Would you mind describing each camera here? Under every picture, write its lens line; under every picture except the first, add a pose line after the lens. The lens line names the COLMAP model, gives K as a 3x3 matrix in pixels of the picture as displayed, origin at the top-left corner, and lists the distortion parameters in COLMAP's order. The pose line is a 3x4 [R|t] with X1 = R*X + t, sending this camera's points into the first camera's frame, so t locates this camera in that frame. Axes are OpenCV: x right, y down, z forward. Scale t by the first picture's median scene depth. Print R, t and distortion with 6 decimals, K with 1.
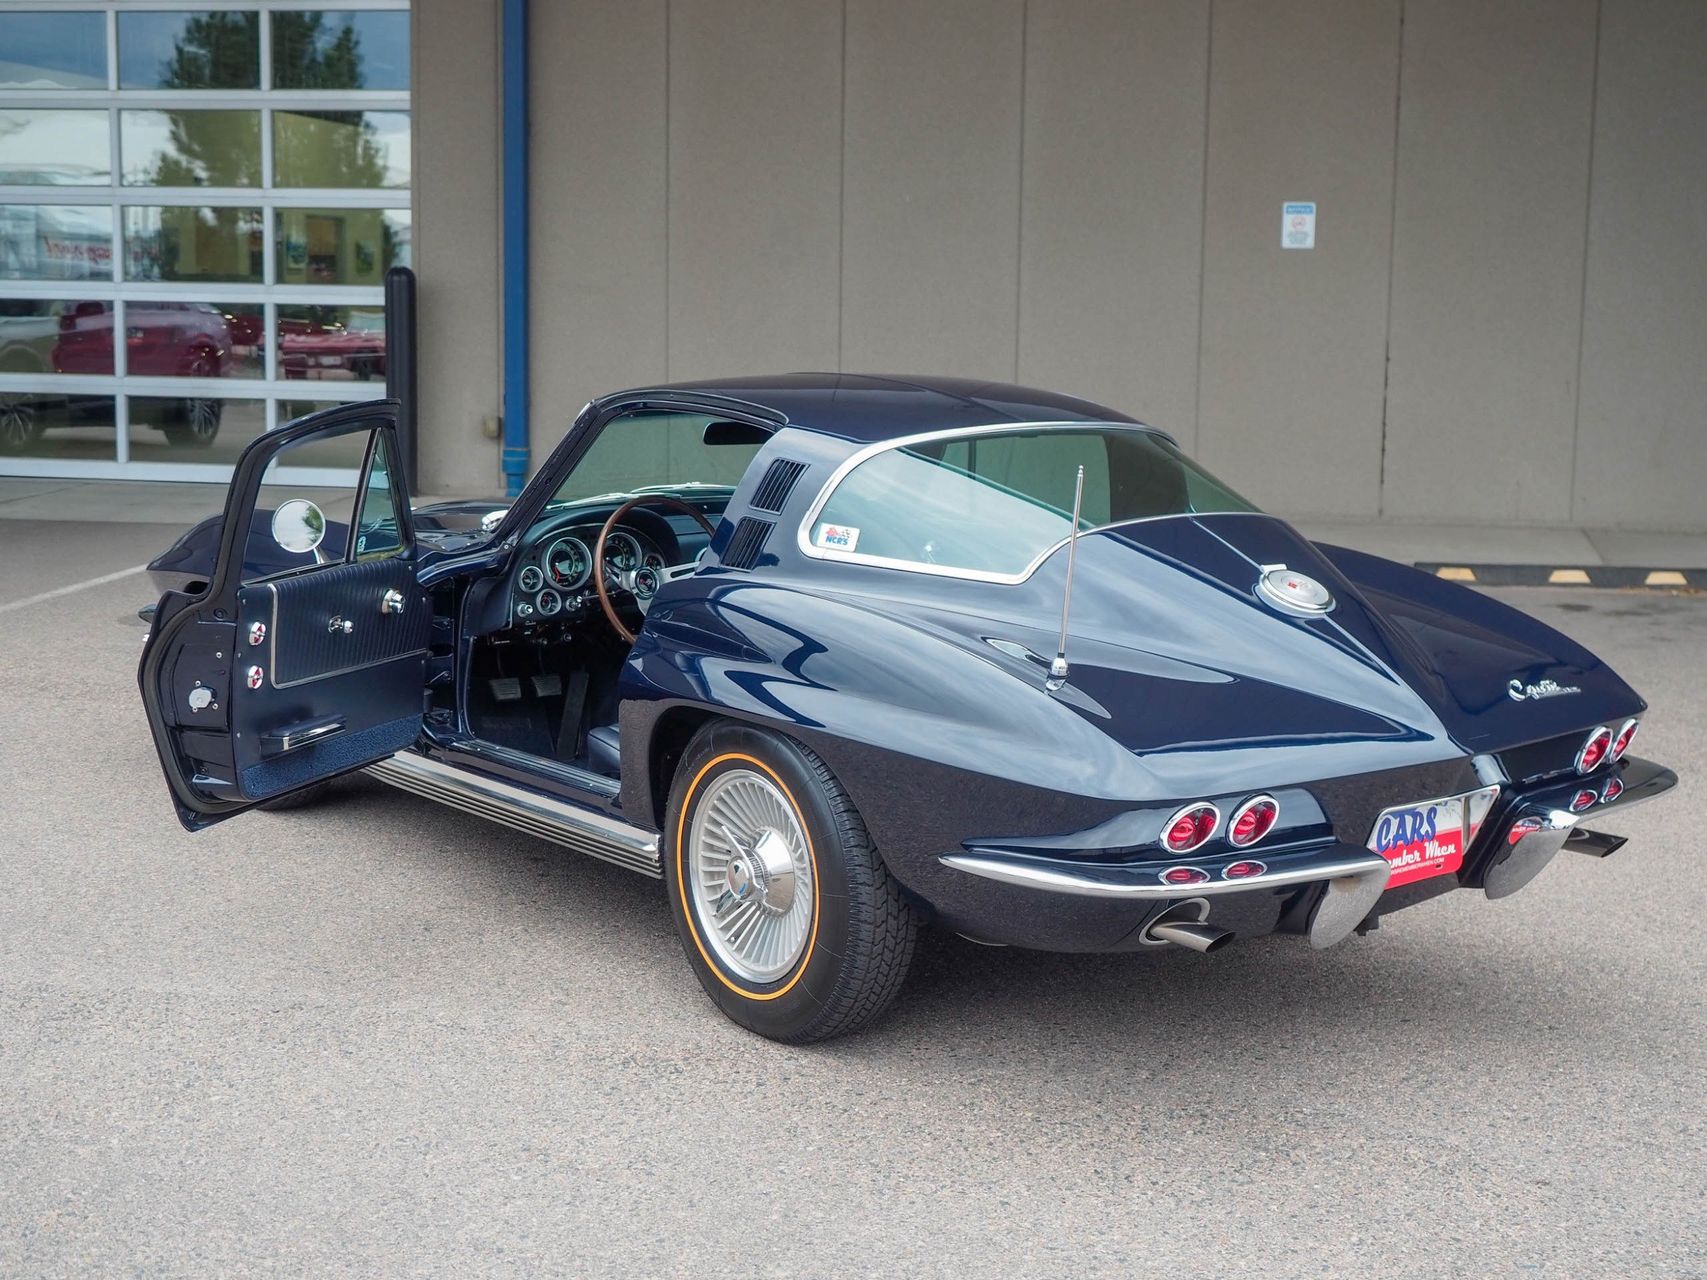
lens RADIAL K [[2486.6, 0, 868.9], [0, 2486.6, 610.2], [0, 0, 1]] dist [0.010312, 0.000000]
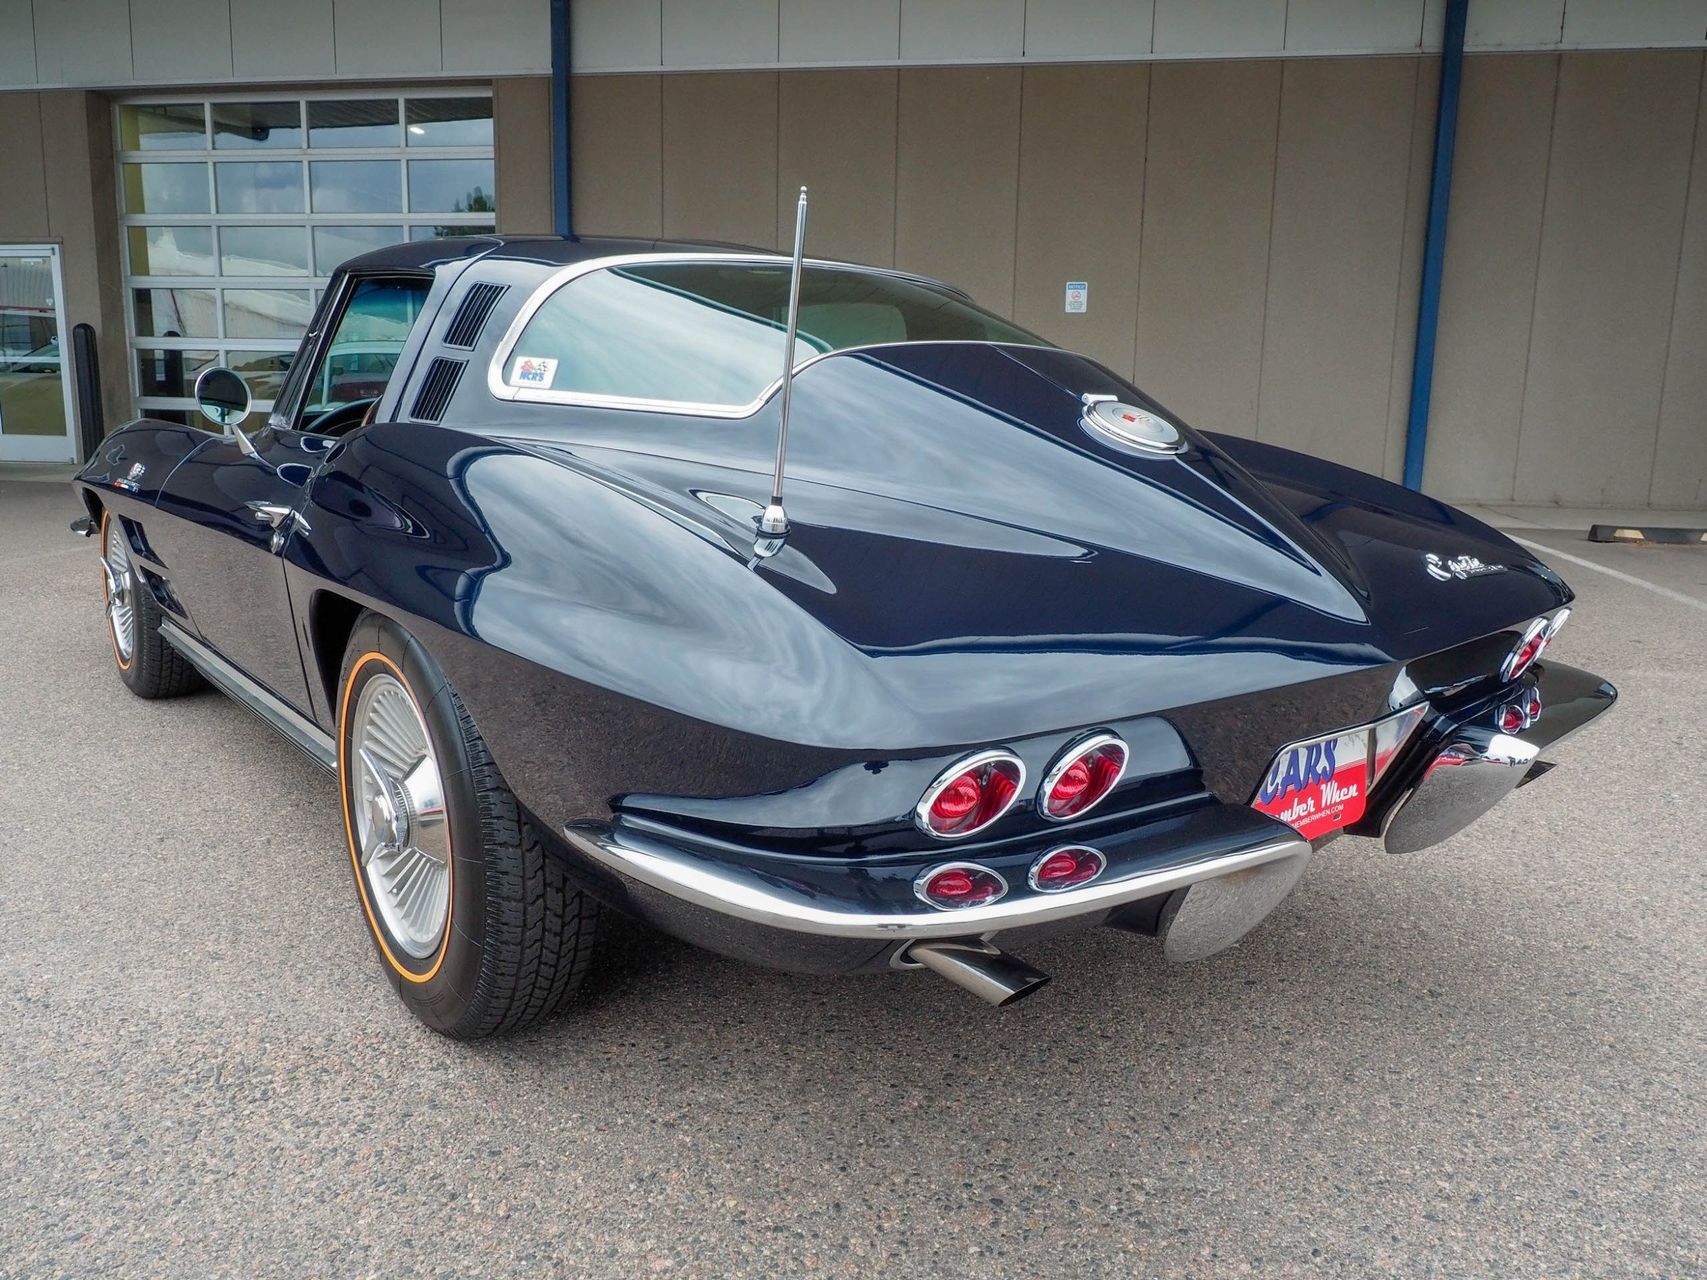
lens RADIAL K [[1264.3, 0, 871.8], [0, 1264.3, 626.2], [0, 0, 1]] dist [0.001060, -0.016318]
pose [[0.999753, 0.001963, 0.022160, 0.088910], [-0.002973, 0.998954, 0.045629, 0.033083], [-0.022047, -0.045684, 0.998713, 0.637917]]
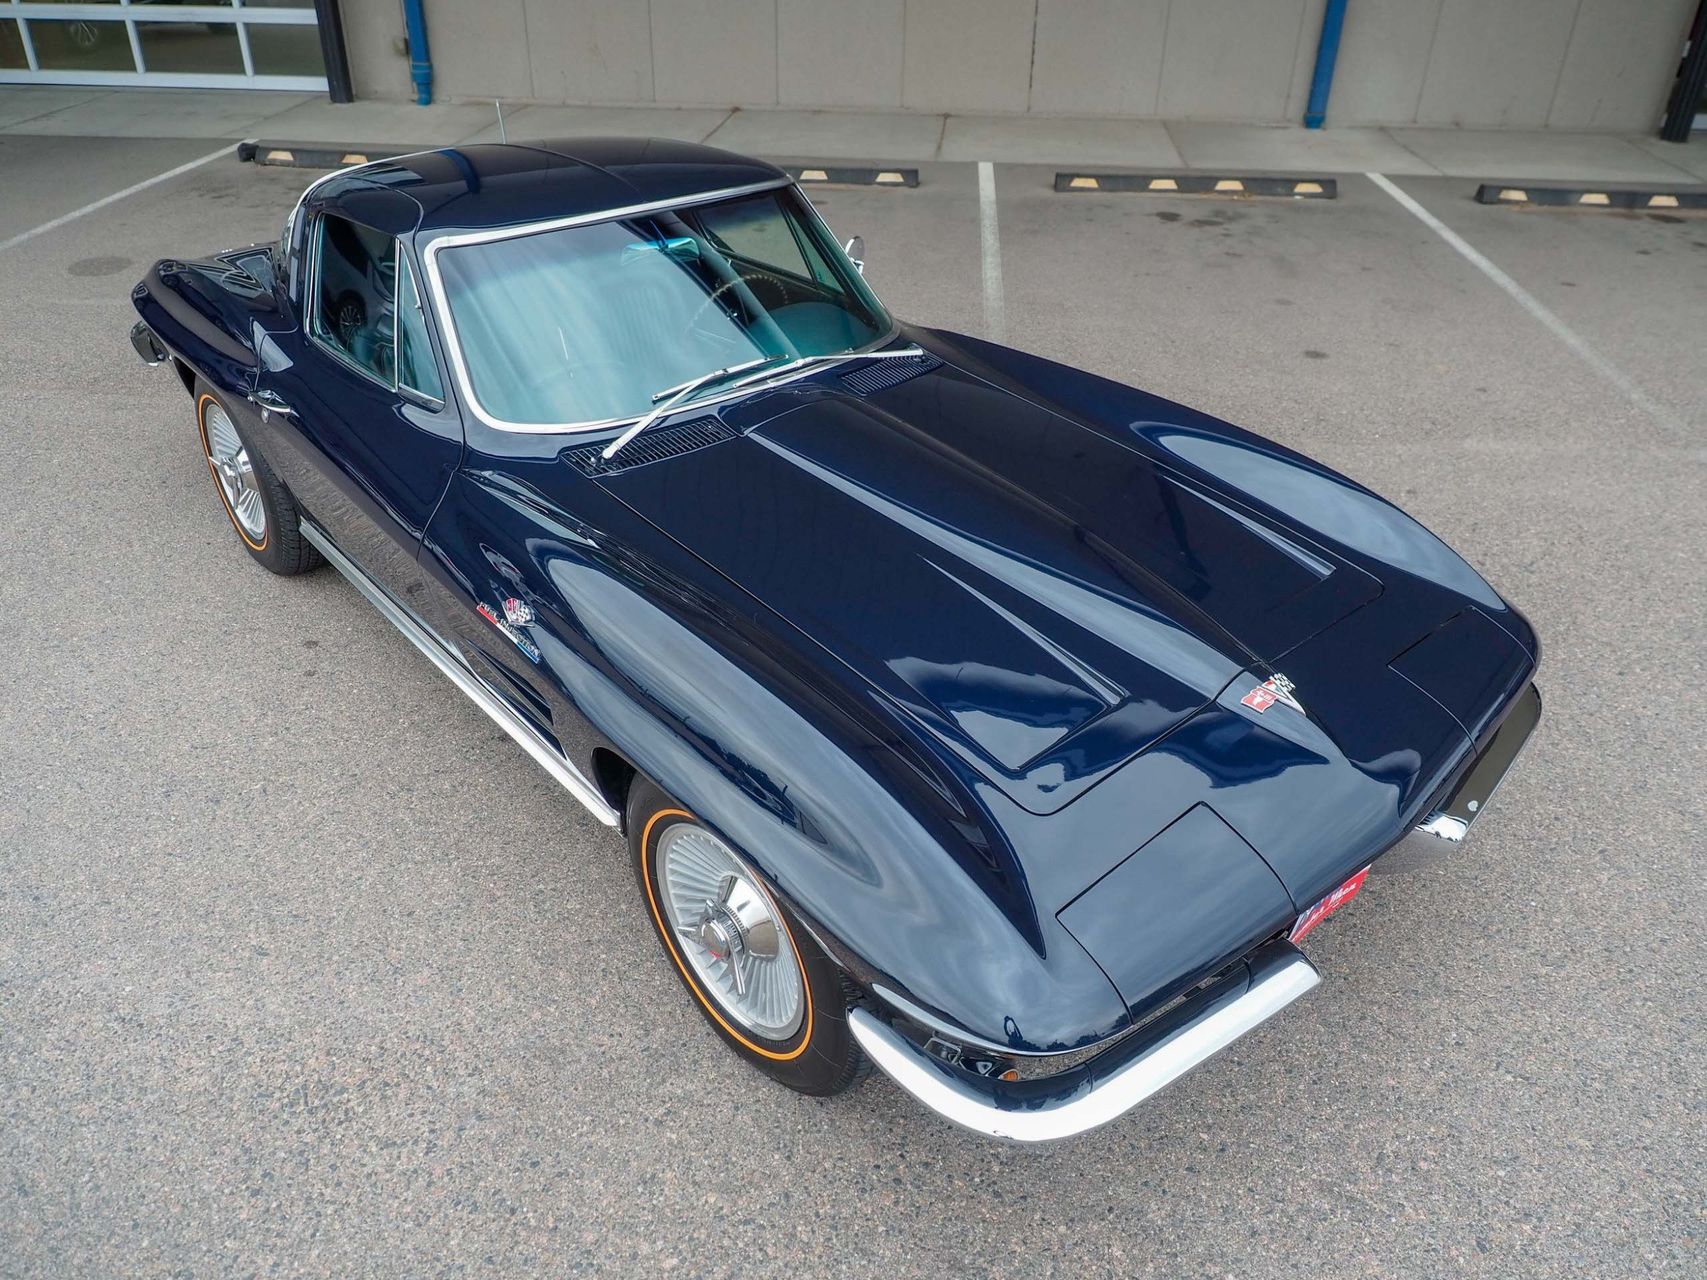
lens RADIAL K [[1264.3, 0, 879.8], [0, 1264.3, 625.3], [0, 0, 1]] dist [0.001060, -0.016318]
pose [[0.993871, -0.056862, 0.094801, 0.089468], [0.013983, 0.915343, 0.402432, -0.177013], [-0.109659, -0.398640, 0.910528, 0.612072]]
